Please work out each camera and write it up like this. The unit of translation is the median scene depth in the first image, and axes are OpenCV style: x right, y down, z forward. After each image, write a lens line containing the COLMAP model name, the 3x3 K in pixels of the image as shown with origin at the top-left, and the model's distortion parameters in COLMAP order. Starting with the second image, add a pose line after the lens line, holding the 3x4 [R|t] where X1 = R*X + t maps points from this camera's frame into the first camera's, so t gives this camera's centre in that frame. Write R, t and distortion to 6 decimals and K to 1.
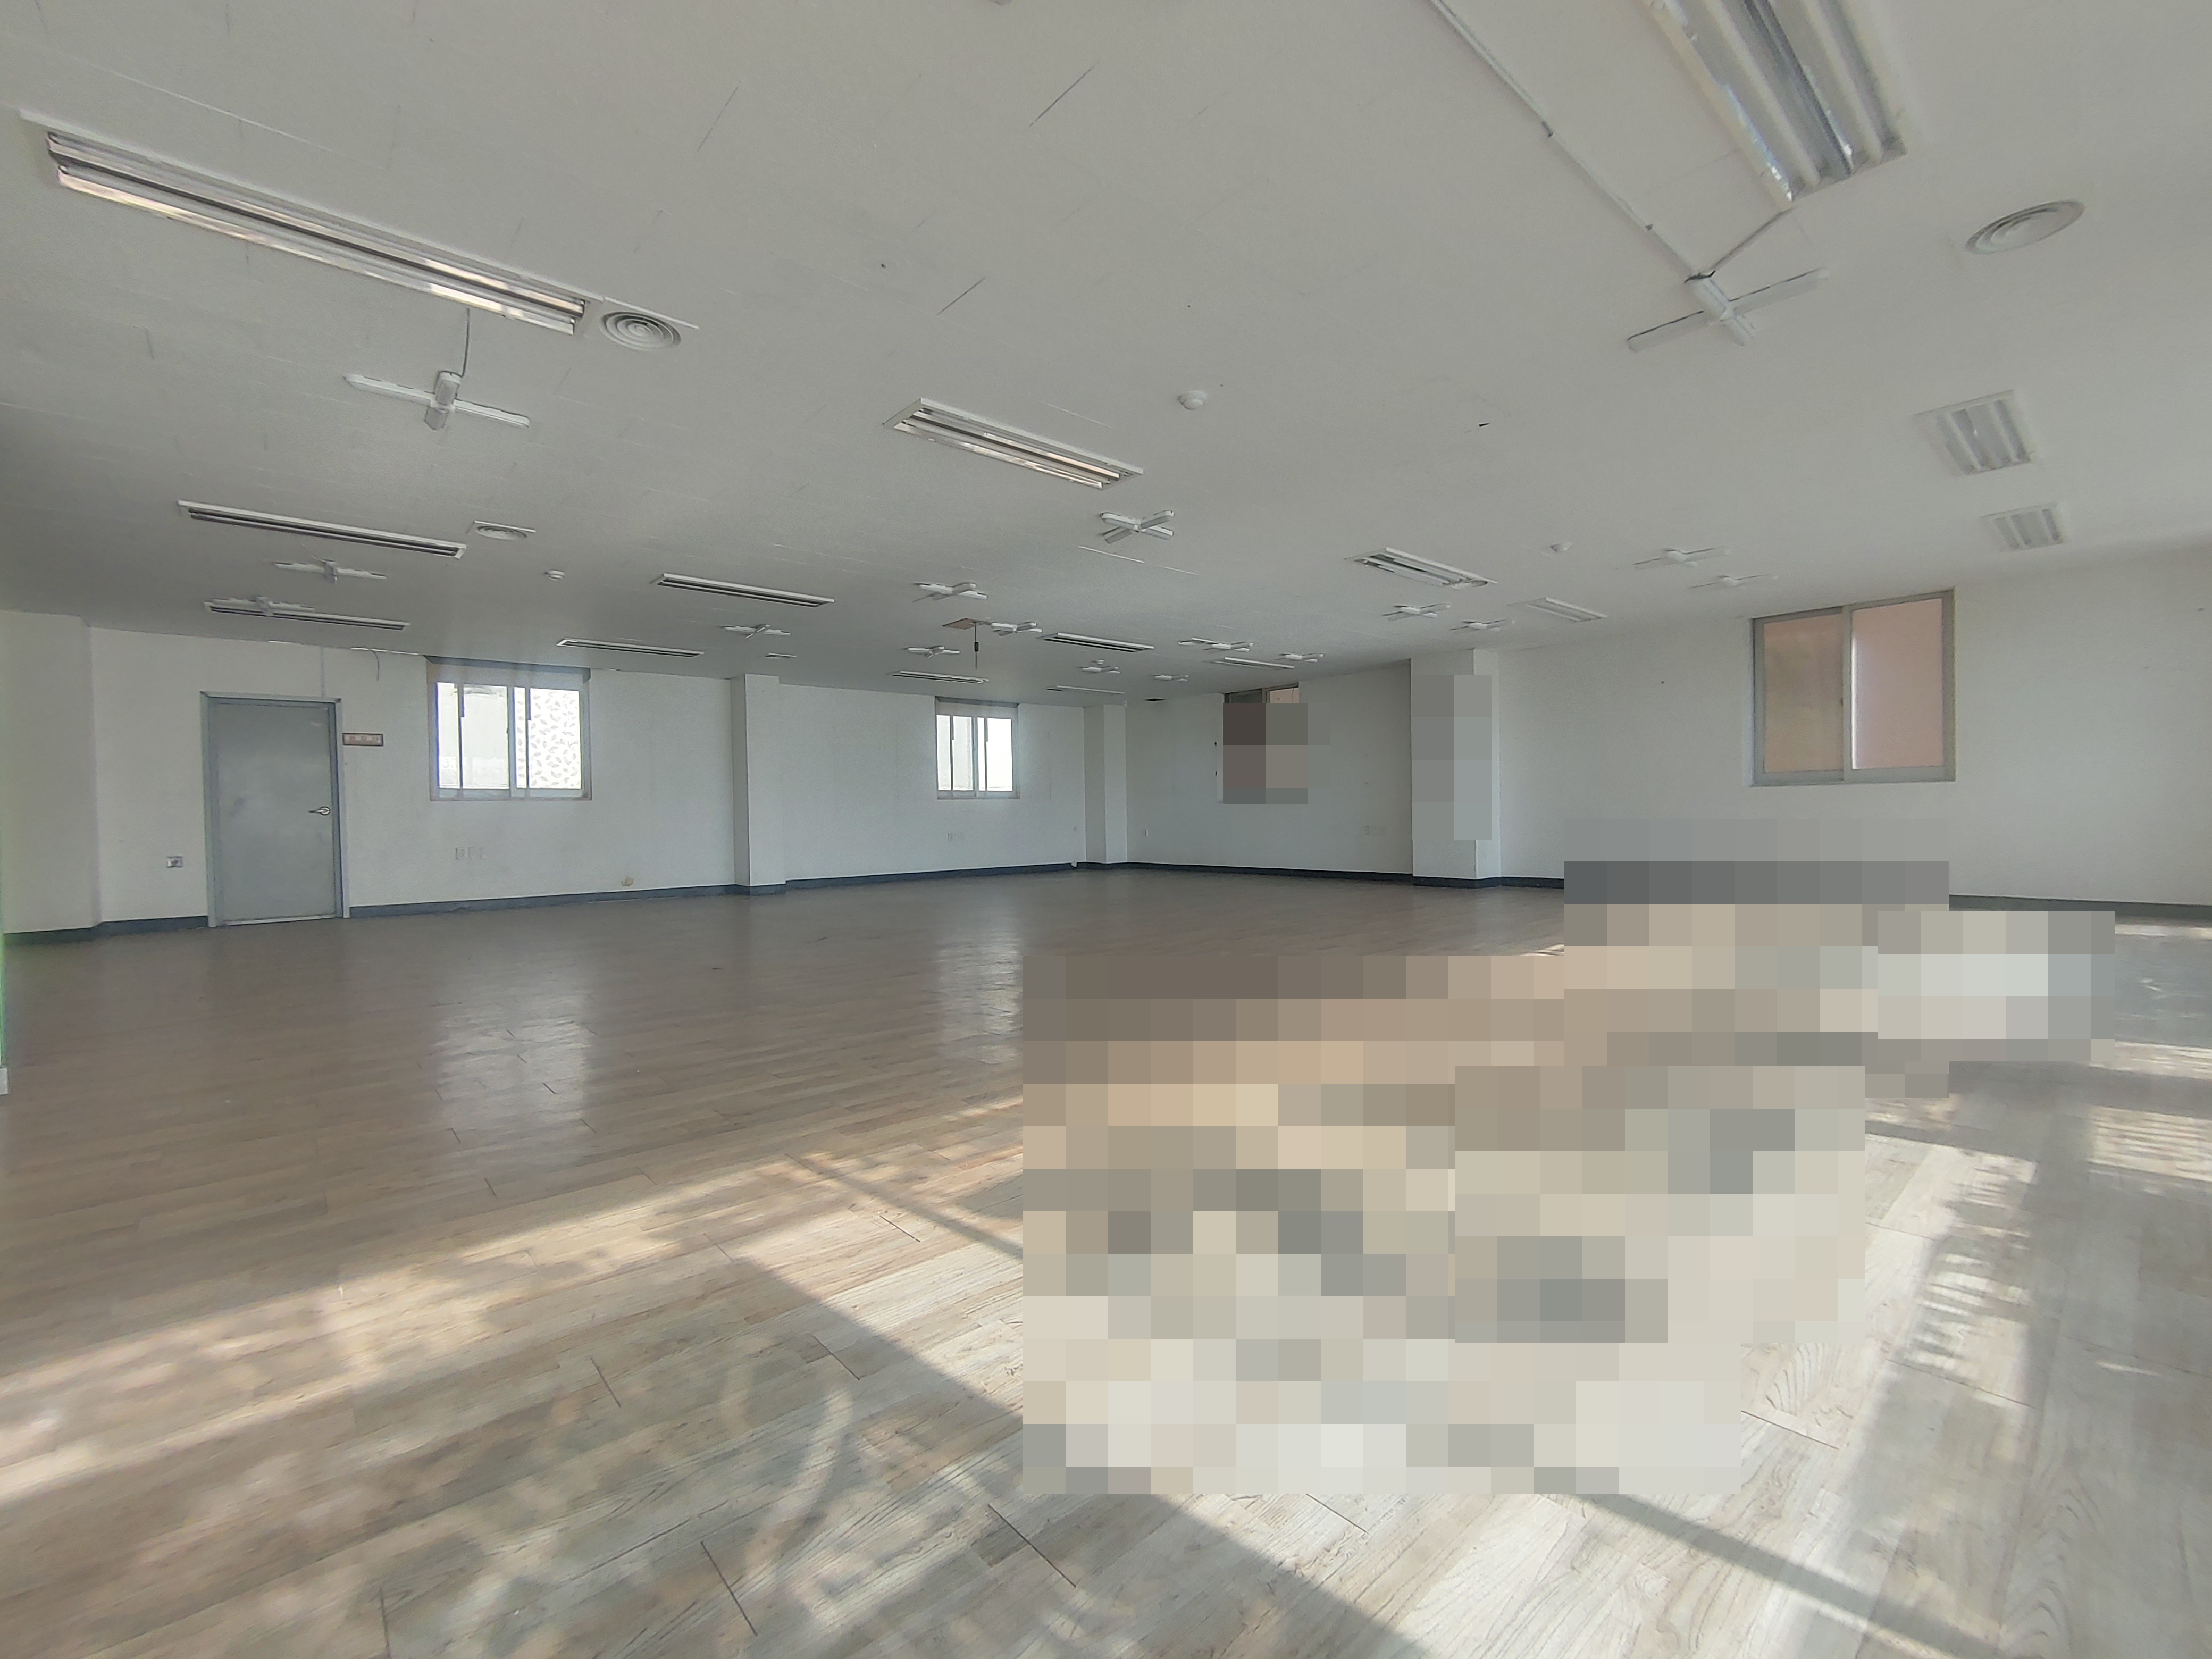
lens RADIAL K [[931.7, 0, 1102.1], [0, 931.7, 870.3], [0, 0, 1]] dist [0.001565, 0.000203]
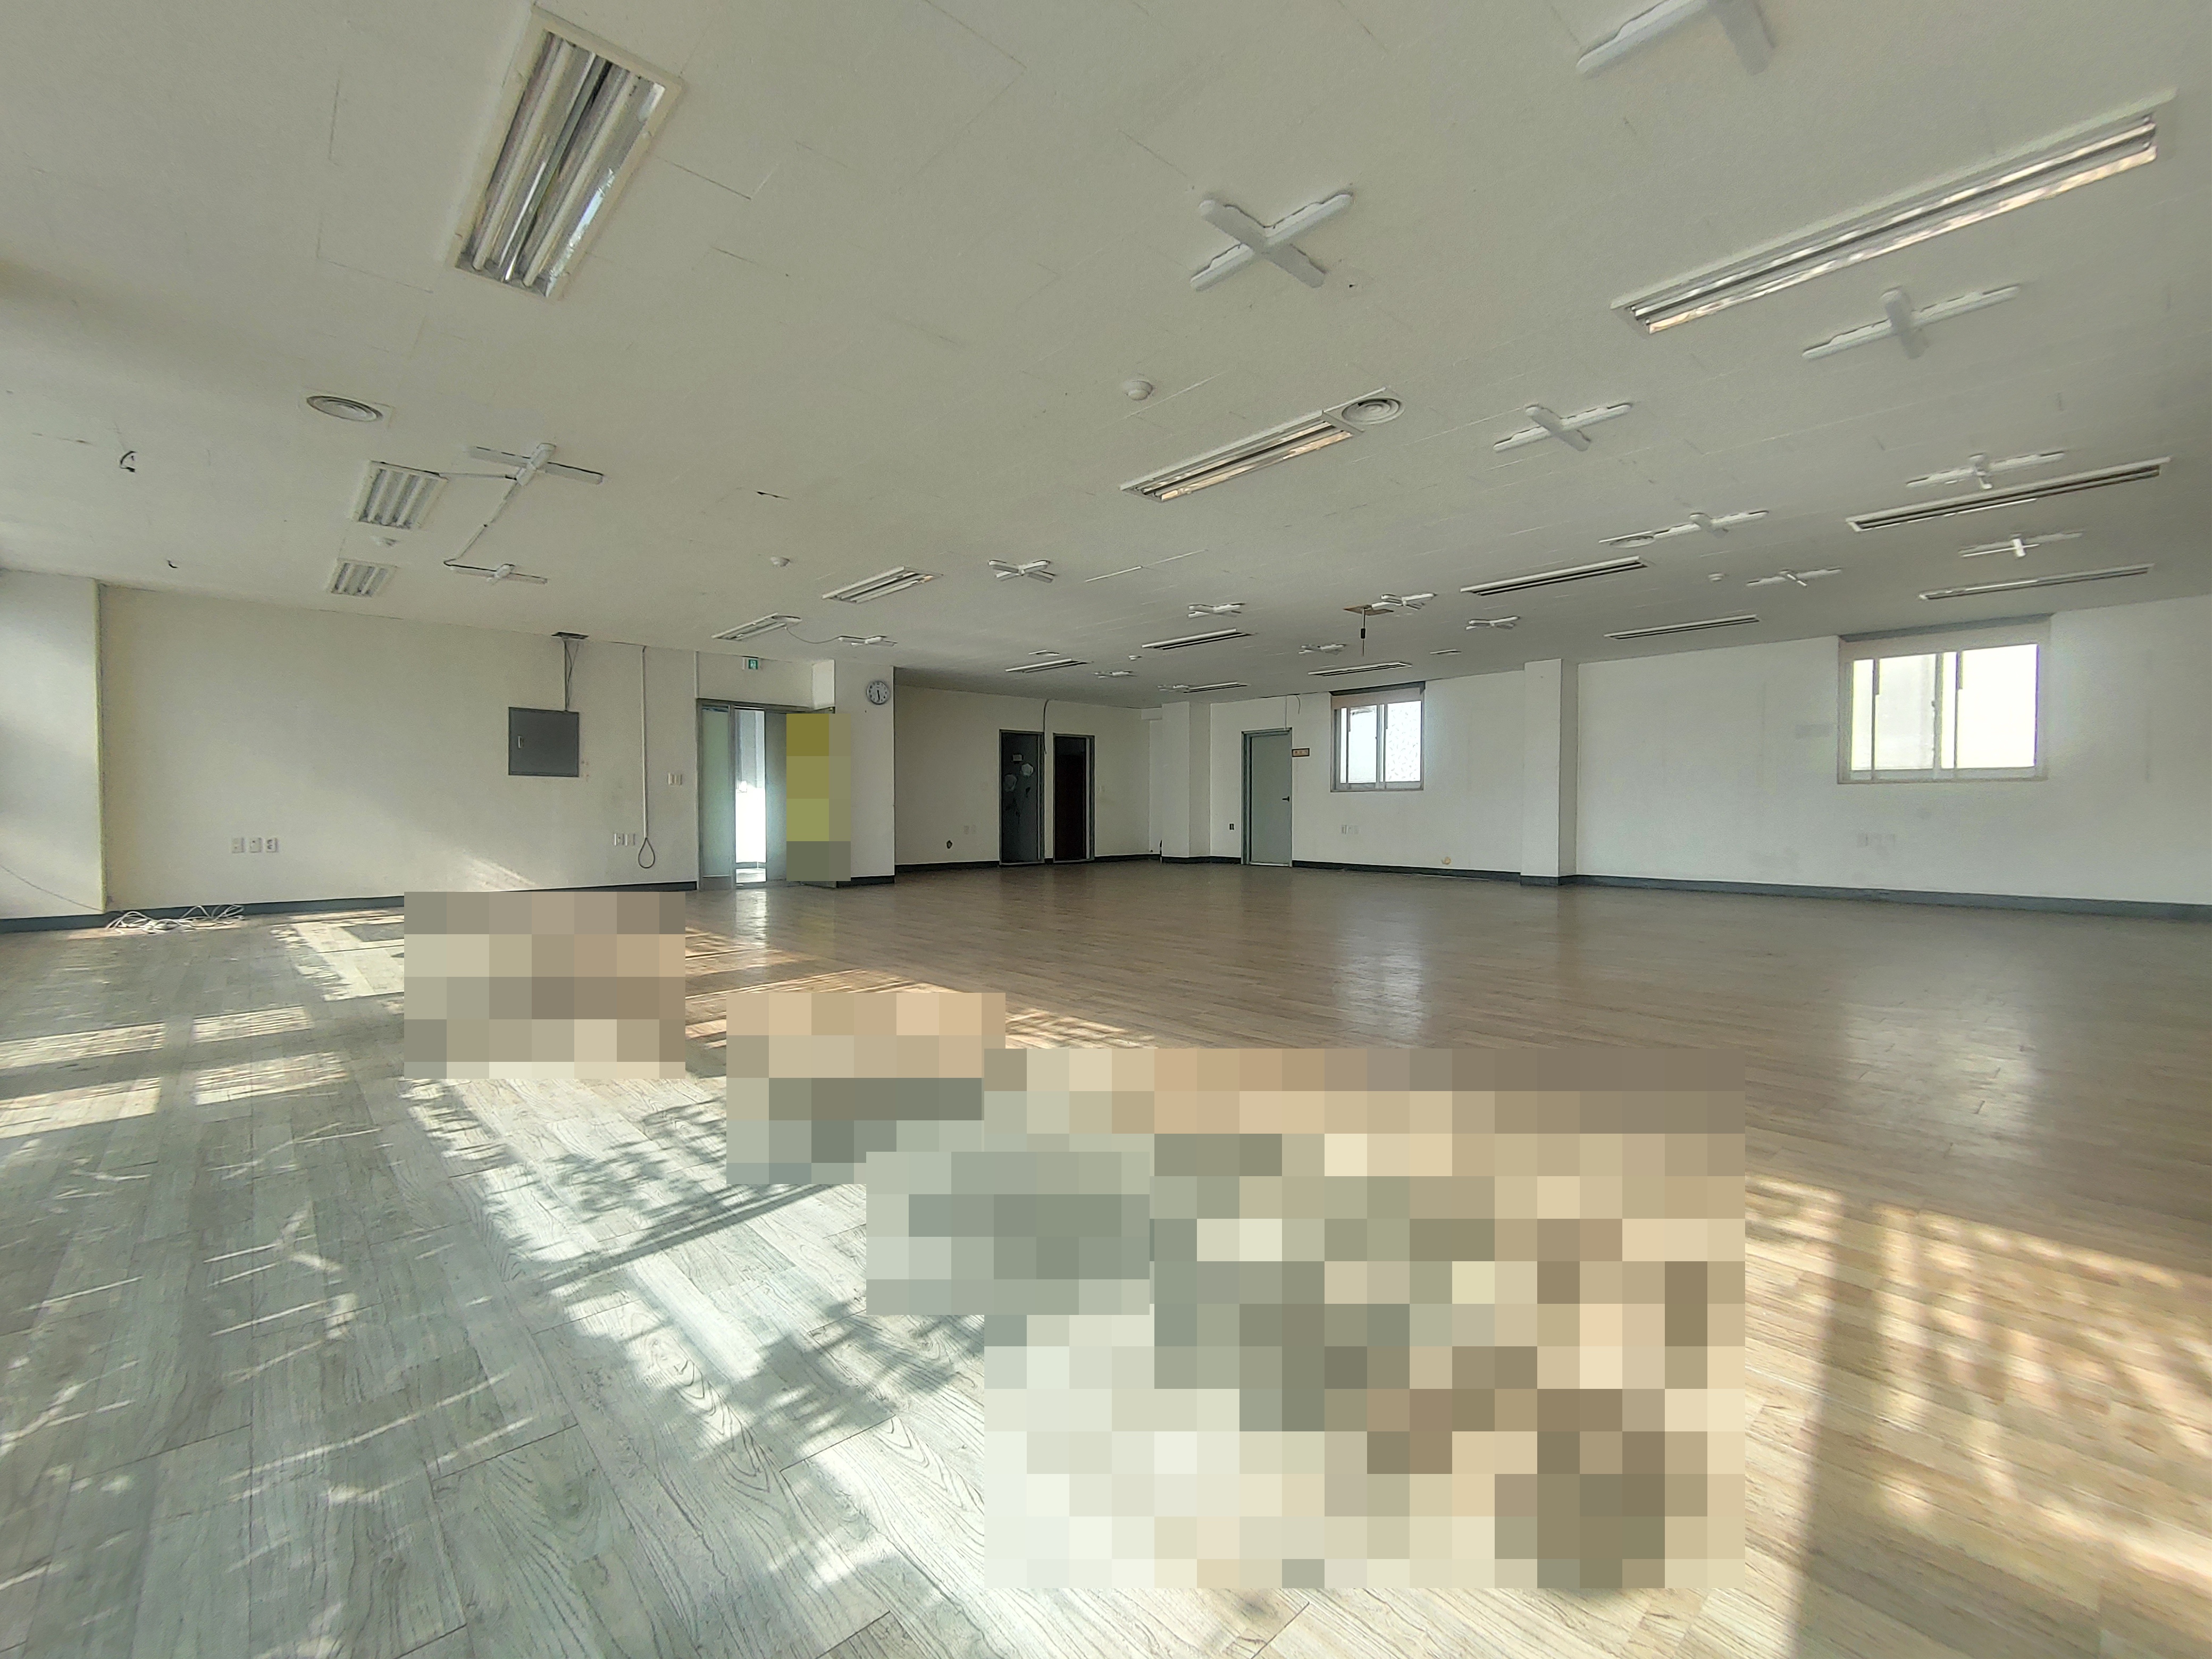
lens RADIAL K [[934.7, 0, 1106.0], [0, 934.7, 829.5], [0, 0, 1]] dist [0.001192, 0.000413]
pose [[0.011235, 0.040589, -0.999113, 0.543999], [-0.061678, 0.997301, 0.039822, -0.039751], [0.998033, 0.061176, 0.013708, 0.482589]]
